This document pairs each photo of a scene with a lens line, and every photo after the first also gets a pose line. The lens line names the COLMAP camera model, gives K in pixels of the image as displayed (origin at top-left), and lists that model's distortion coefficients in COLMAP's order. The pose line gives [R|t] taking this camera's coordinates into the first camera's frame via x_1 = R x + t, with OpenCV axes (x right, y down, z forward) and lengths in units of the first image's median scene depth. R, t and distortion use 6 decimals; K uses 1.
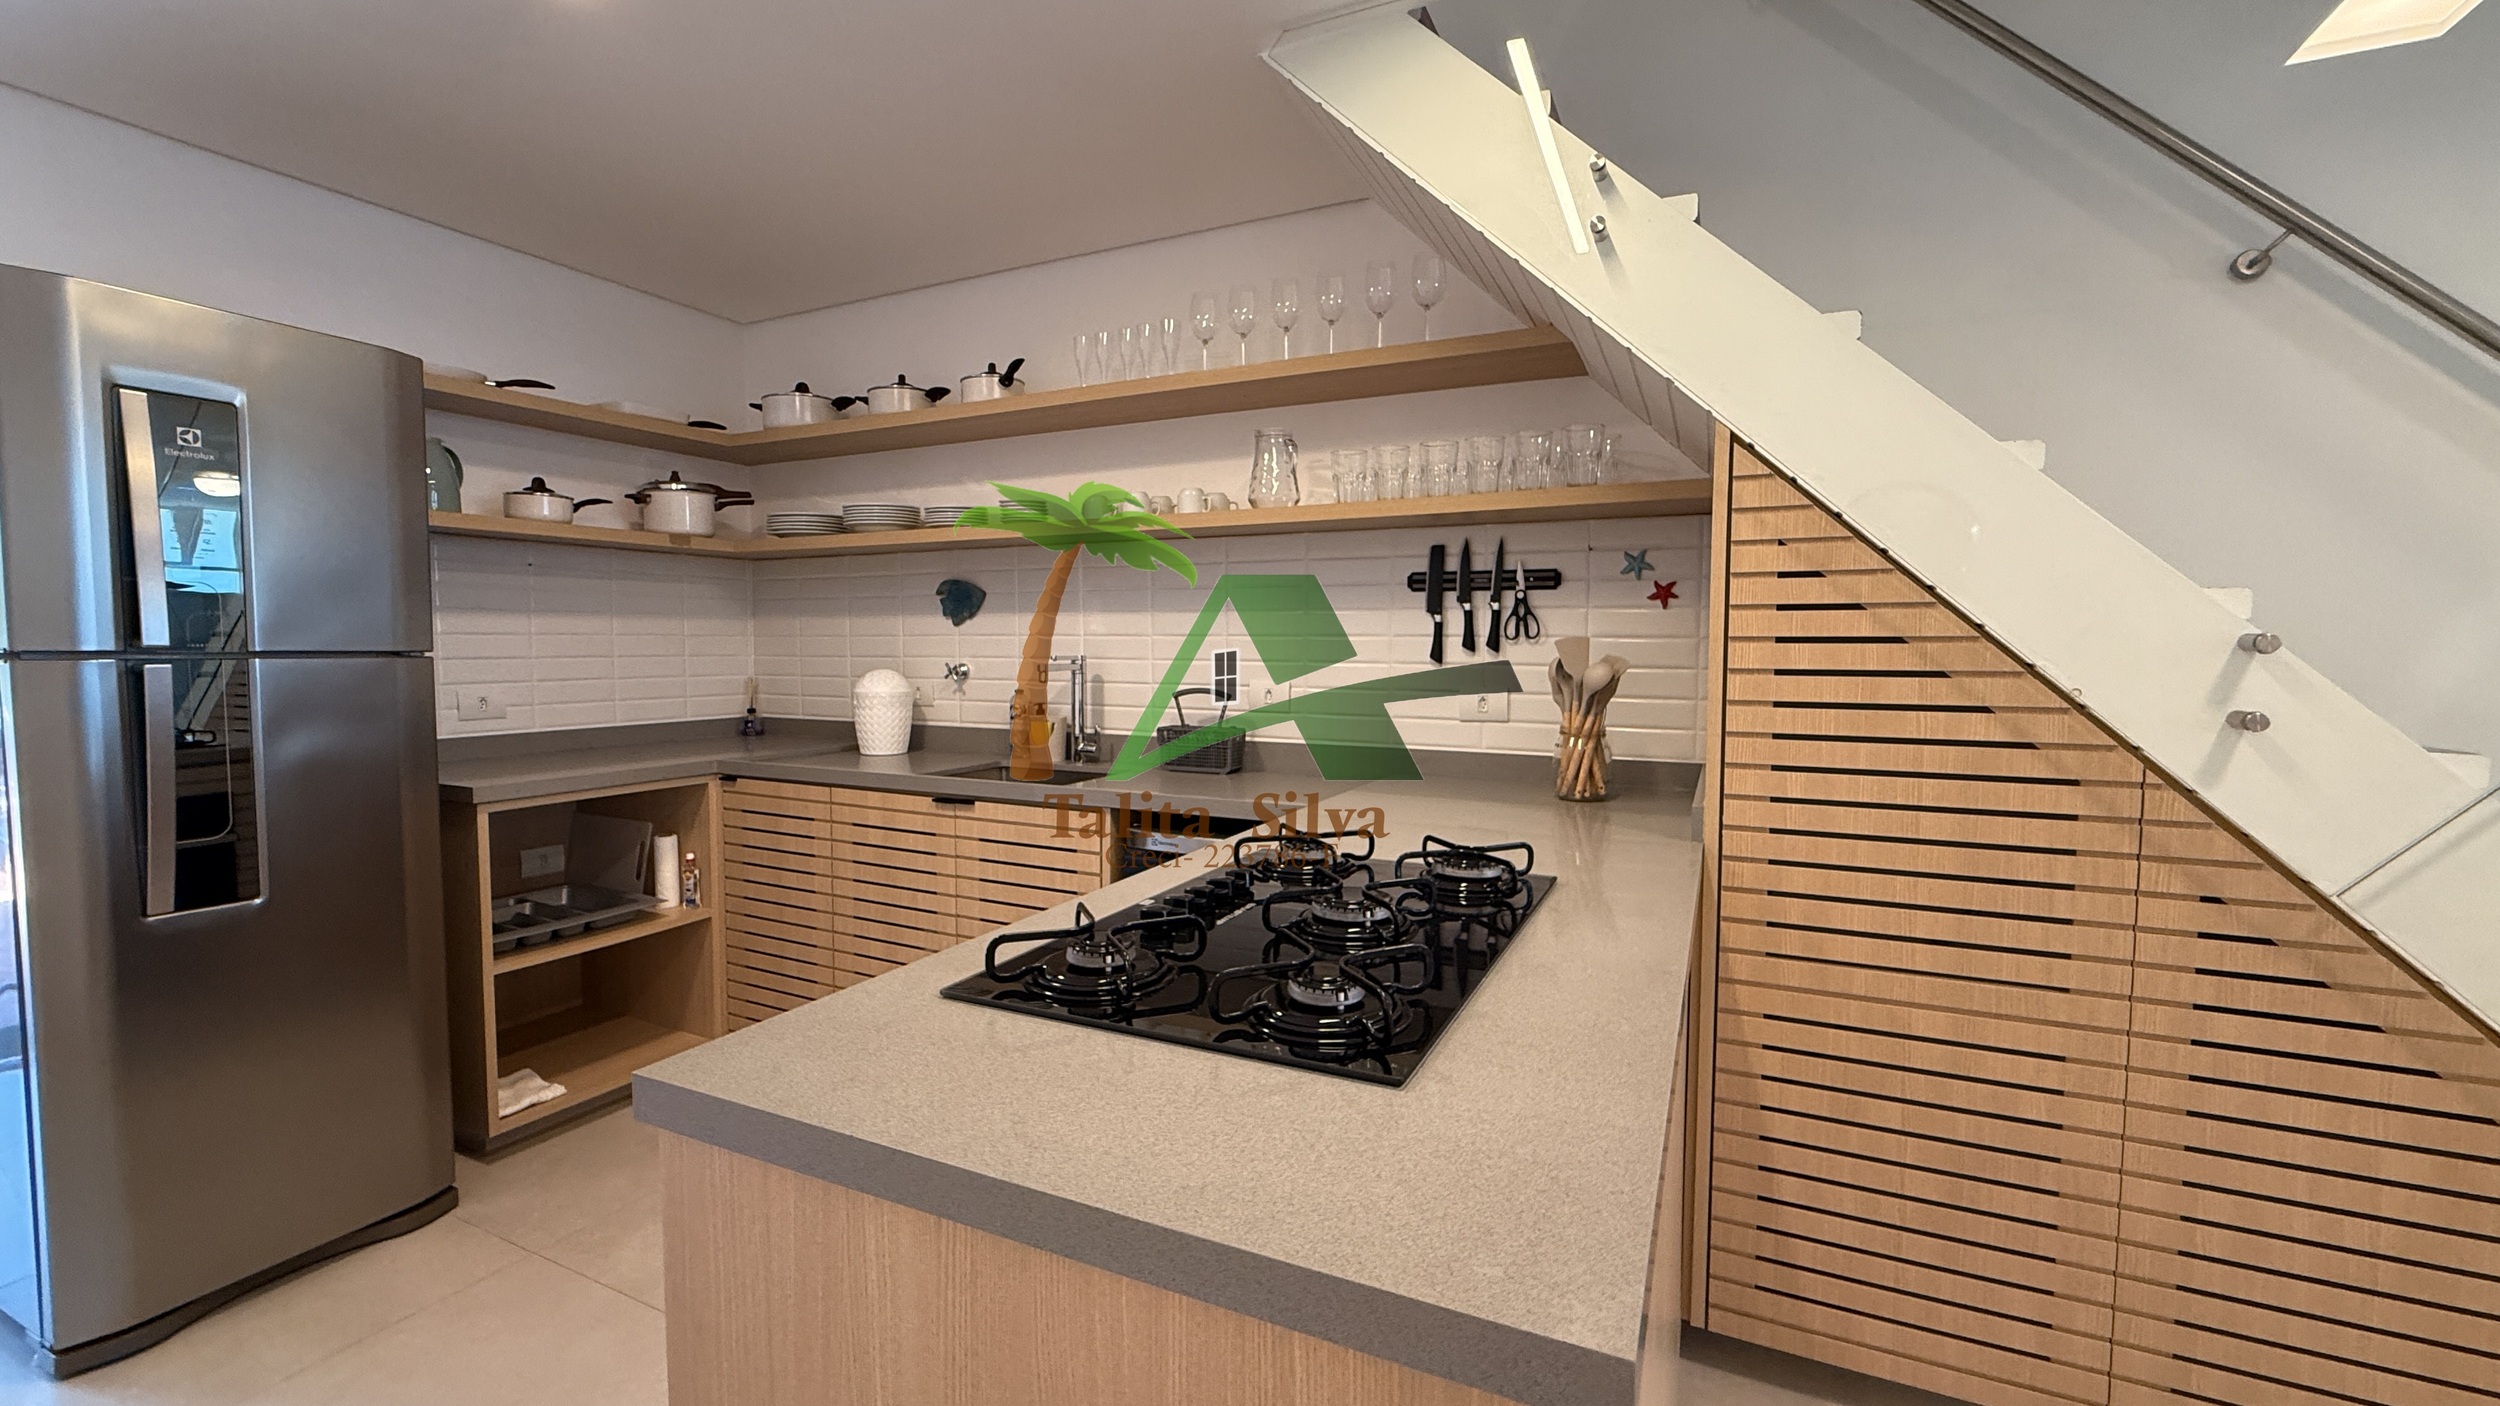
lens RADIAL K [[1002.8, 0, 1235.4], [0, 1002.8, 709.5], [0, 0, 1]] dist [-0.001803, 0.000681]
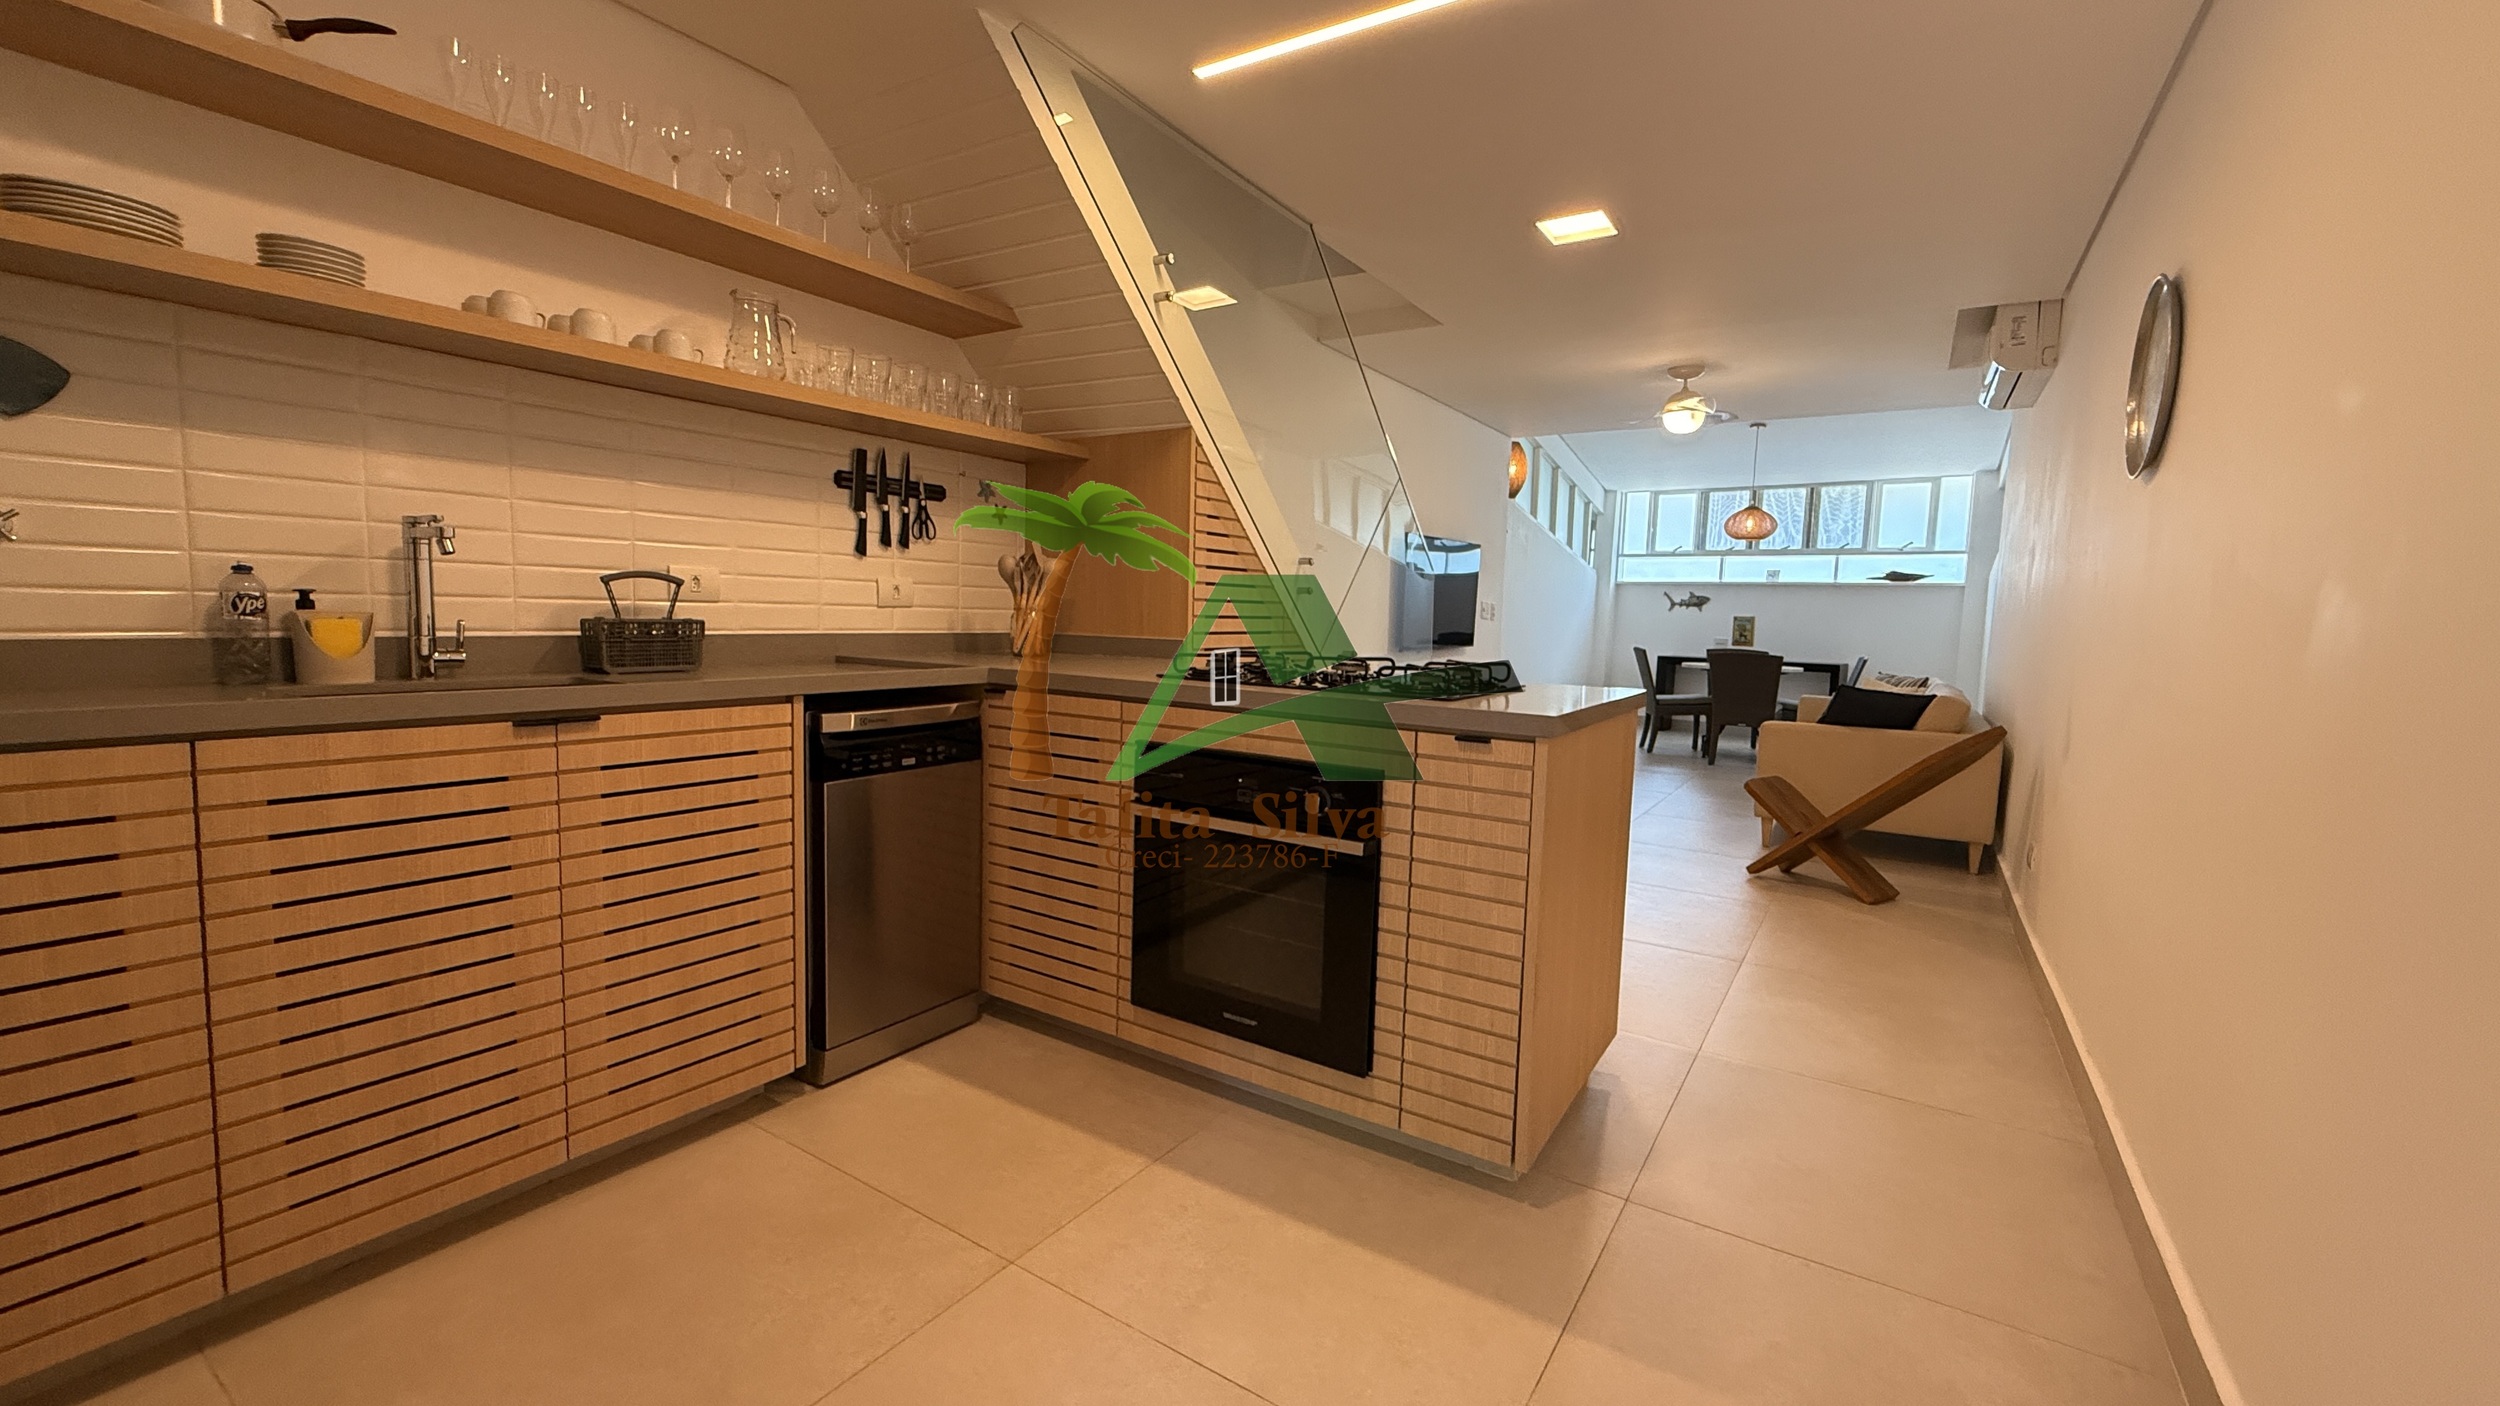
lens RADIAL K [[1002.8, 0, 1244.4], [0, 1002.8, 695.0], [0, 0, 1]] dist [-0.001803, 0.000681]
pose [[0.125059, -0.085917, 0.988422, -0.894420], [0.034586, 0.996015, 0.082201, 0.033460], [-0.991546, 0.023906, 0.127533, 0.442621]]
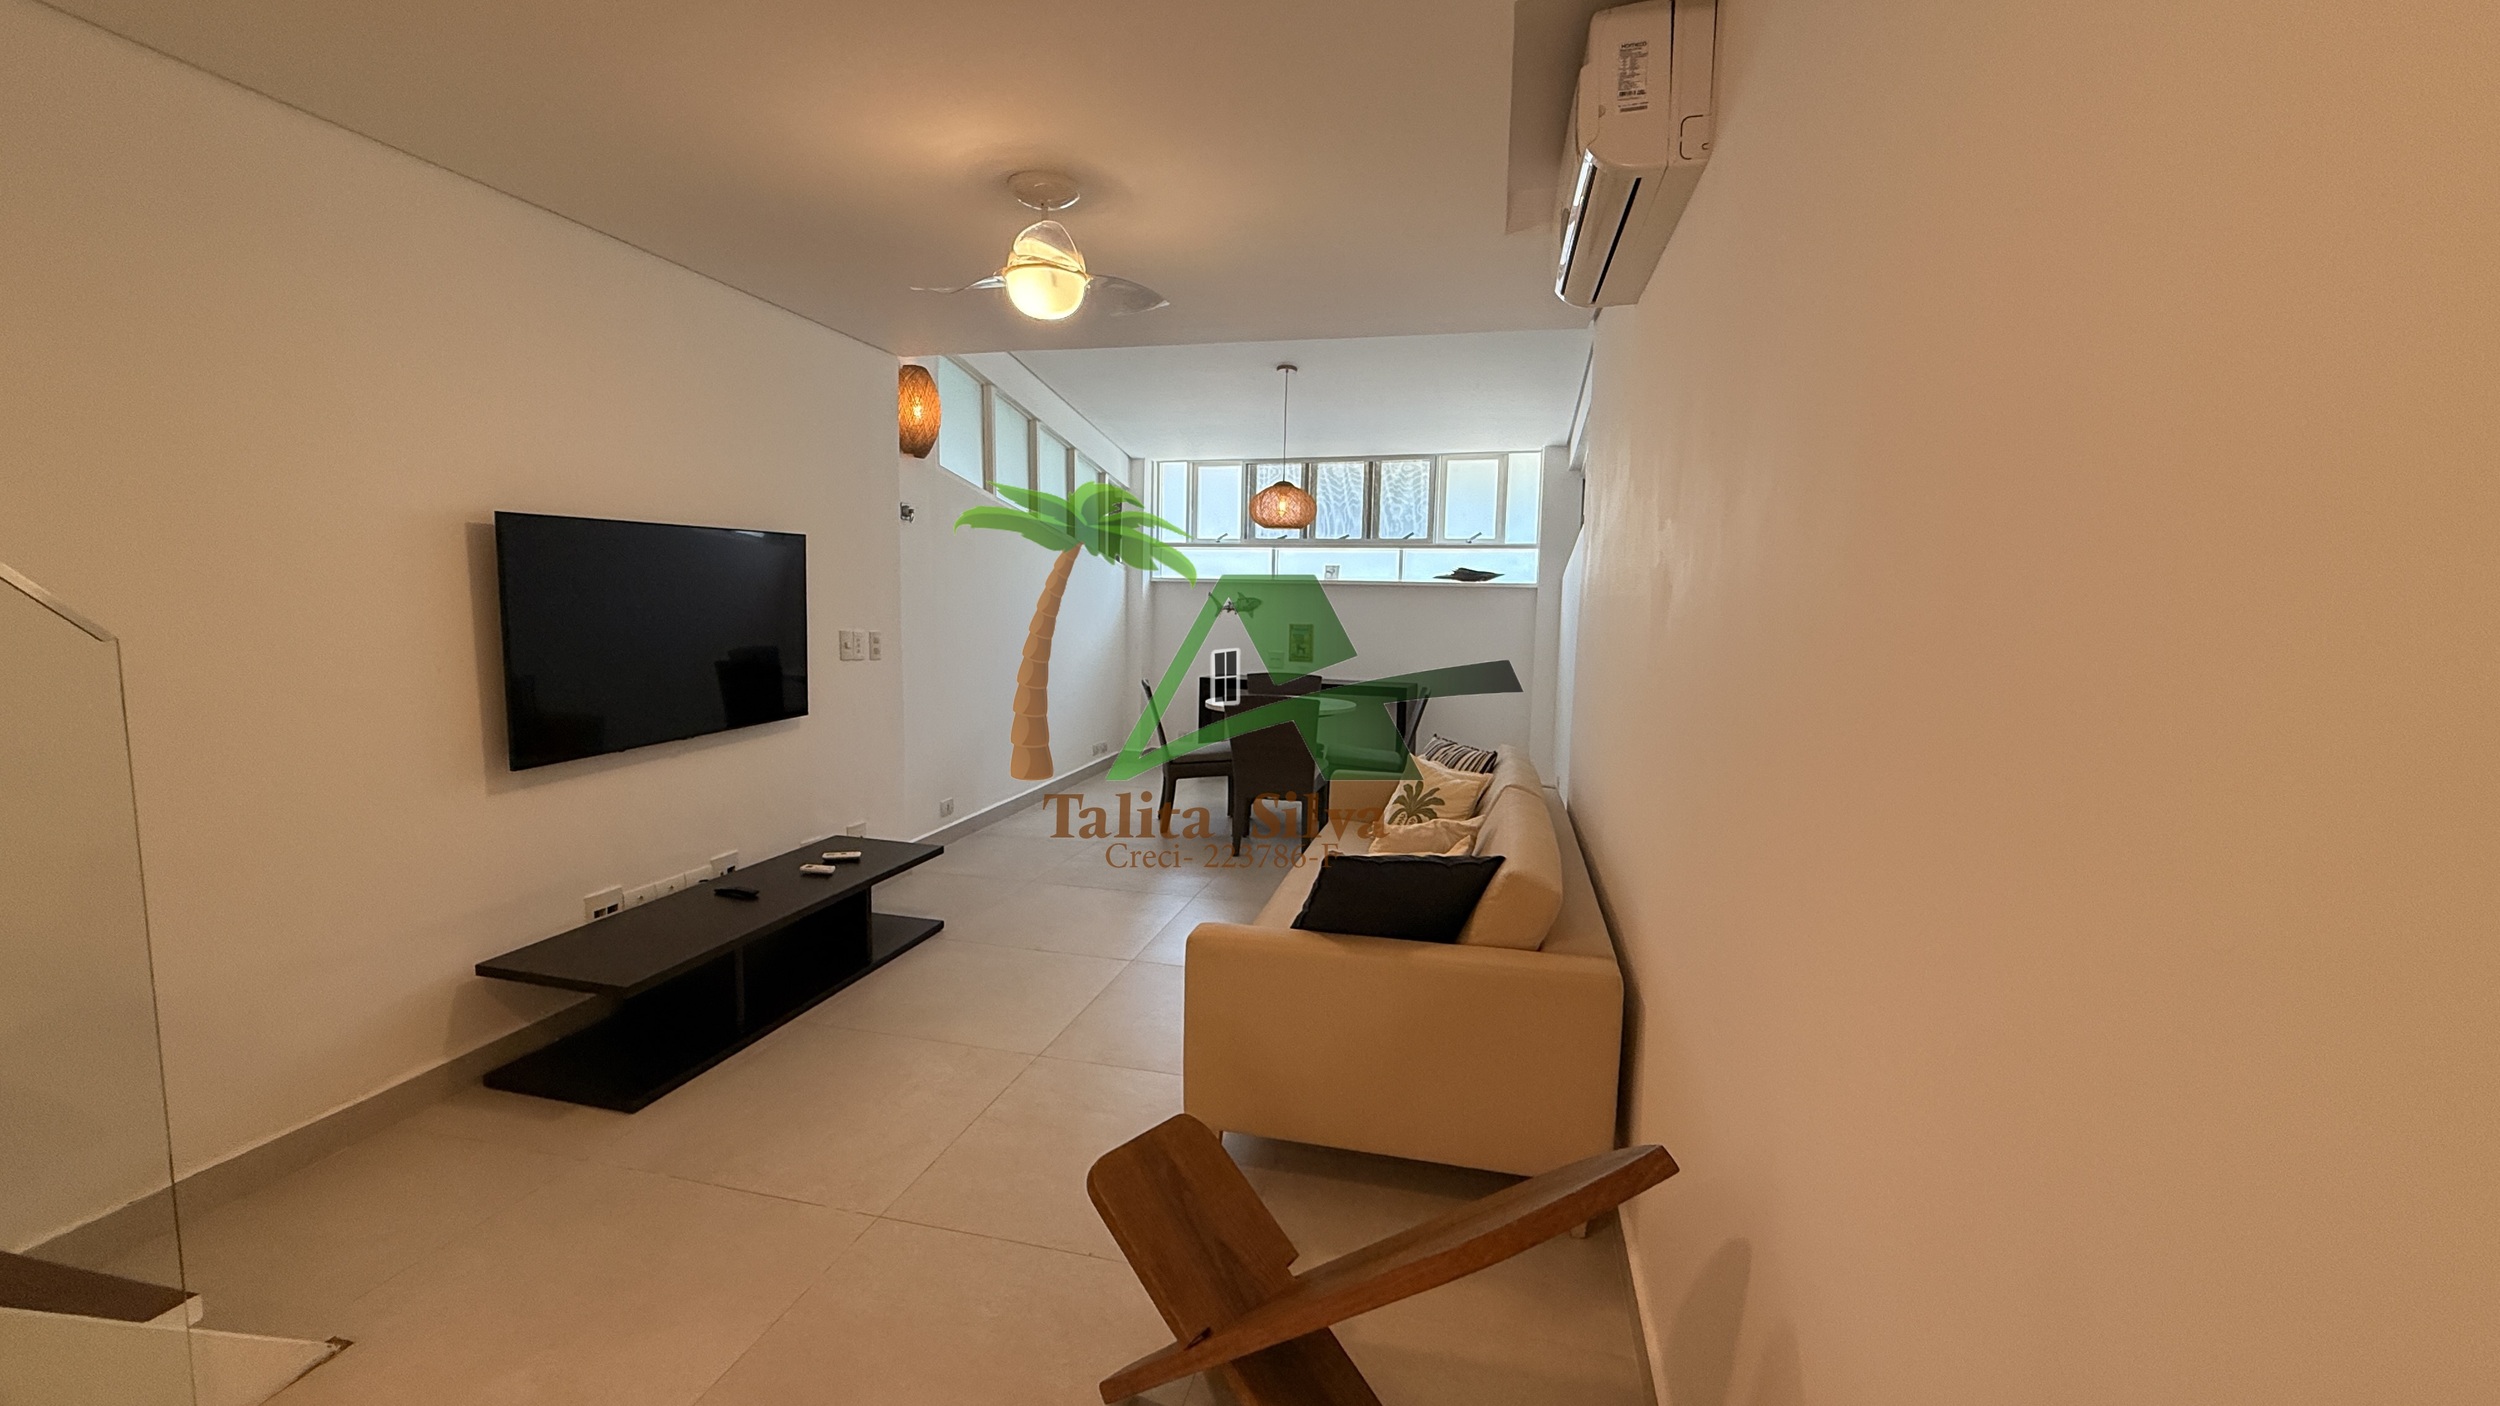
lens RADIAL K [[1002.8, 0, 1245.1], [0, 1002.8, 686.8], [0, 0, 1]] dist [-0.001803, 0.000681]
pose [[-0.214929, -0.098725, 0.971627, 0.284392], [0.041552, 0.993052, 0.110093, -0.039410], [-0.975745, 0.064035, -0.209333, -0.184827]]
